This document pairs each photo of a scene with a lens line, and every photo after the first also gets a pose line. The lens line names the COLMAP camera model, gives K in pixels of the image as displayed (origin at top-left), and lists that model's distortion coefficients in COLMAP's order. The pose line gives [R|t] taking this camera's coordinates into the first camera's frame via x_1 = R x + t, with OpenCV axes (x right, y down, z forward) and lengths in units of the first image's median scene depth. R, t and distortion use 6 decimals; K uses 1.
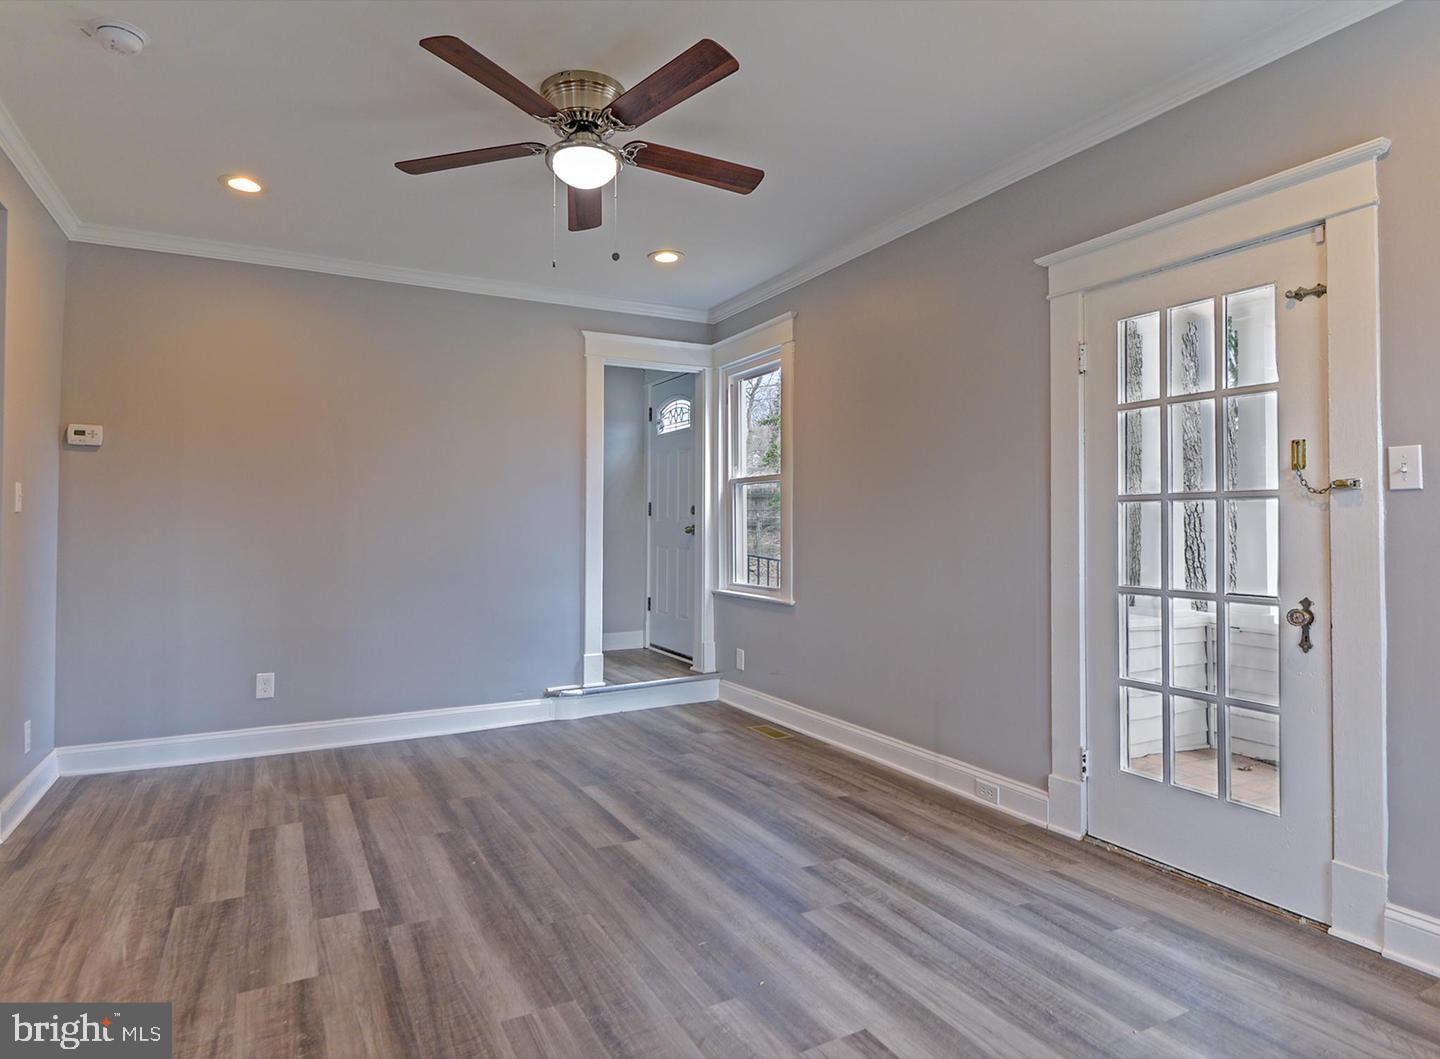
lens RADIAL K [[811.0, 0, 686.7], [0, 811.0, 504.5], [0, 0, 1]] dist [0.033764, -0.033157]
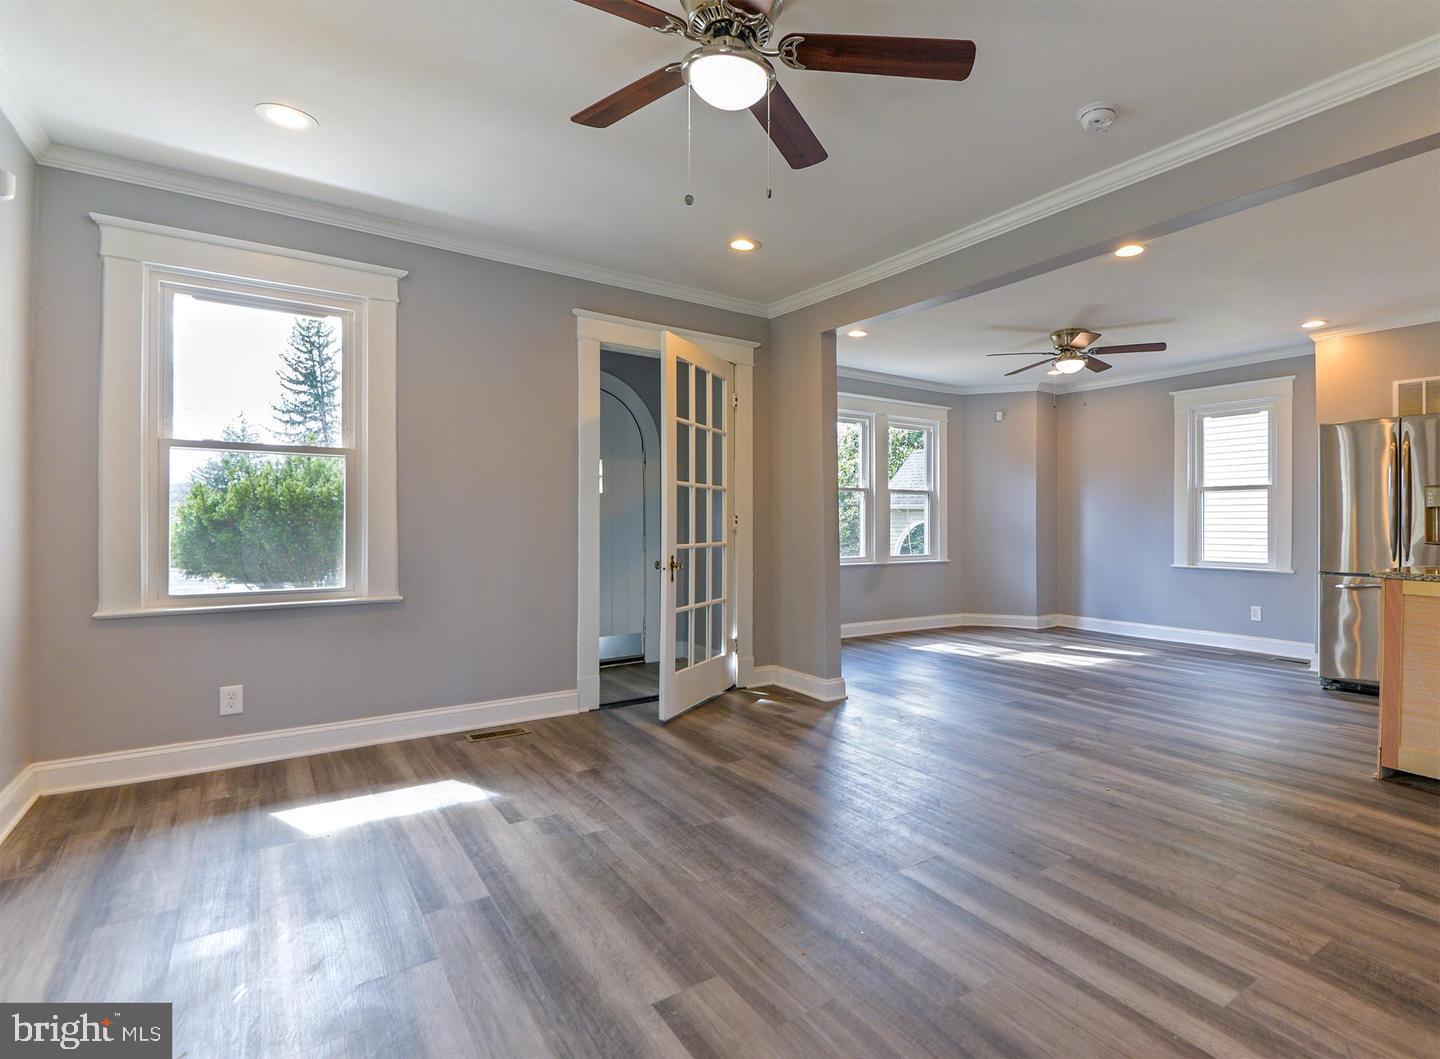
lens RADIAL K [[736.3, 0, 813.1], [0, 736.3, 524.9], [0, 0, 1]] dist [0.031690, -0.017507]
pose [[-0.986575, -0.006519, -0.163180, -0.083916], [-0.002900, 0.999745, -0.022409, 0.047999], [0.163284, -0.021635, -0.986342, 1.613753]]
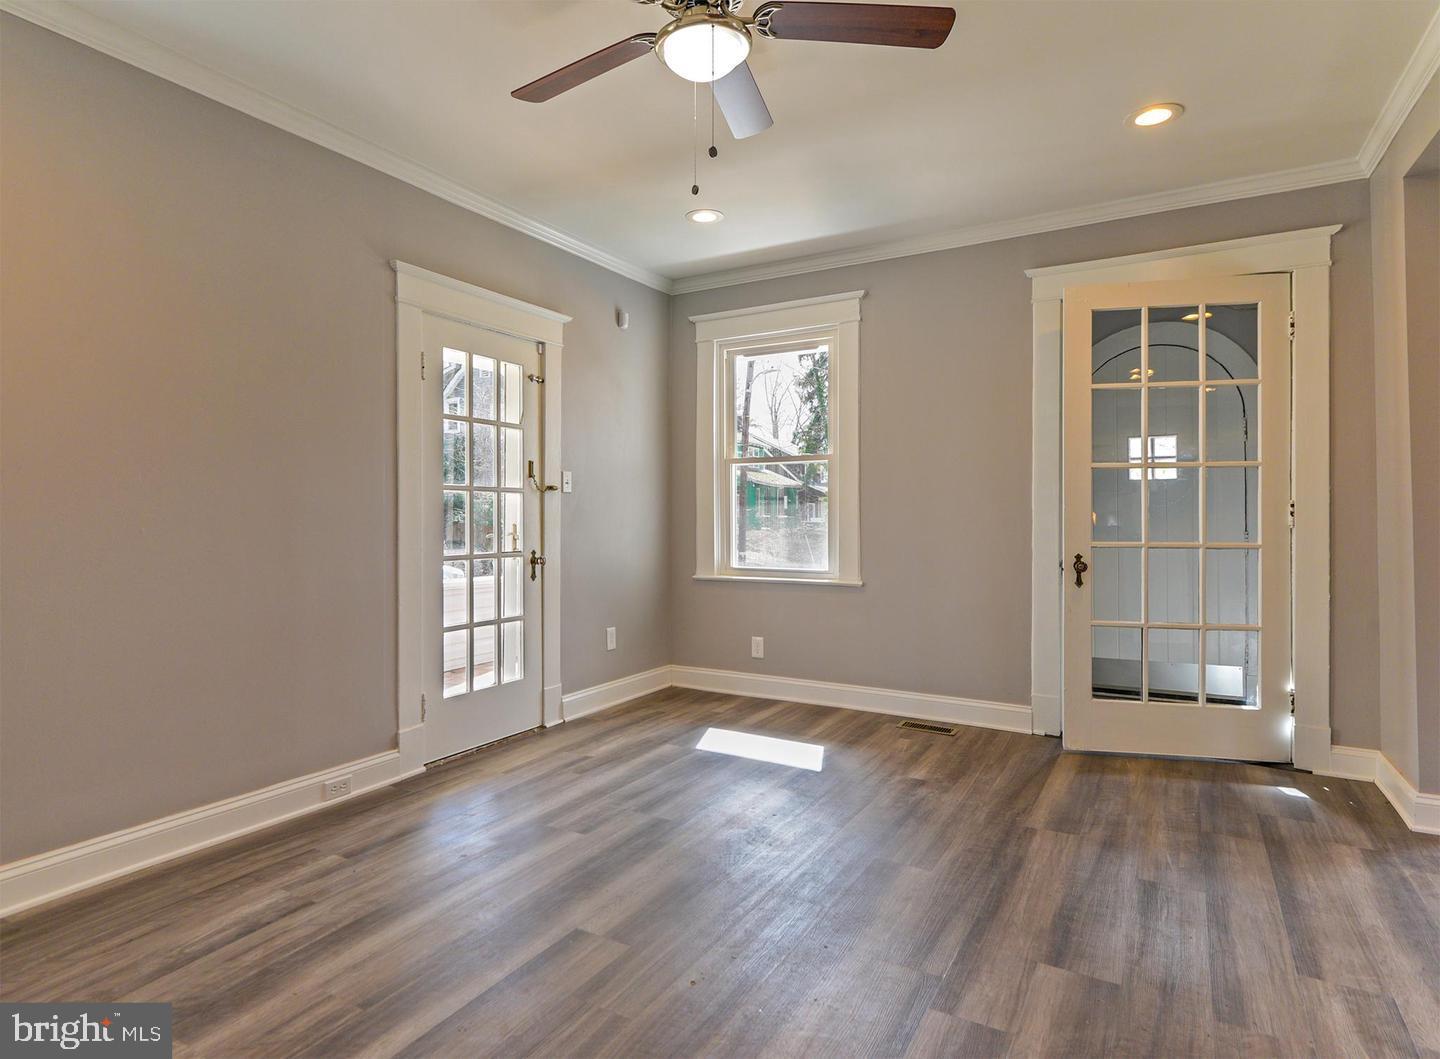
lens RADIAL K [[787.2, 0, 702.8], [0, 787.2, 525.1], [0, 0, 1]] dist [0.047711, -0.030832]
pose [[-0.528165, -0.011468, 0.849064, -0.731142], [-0.022823, 0.999739, -0.000694, 0.042569], [-0.848835, -0.019745, -0.528289, 1.298600]]
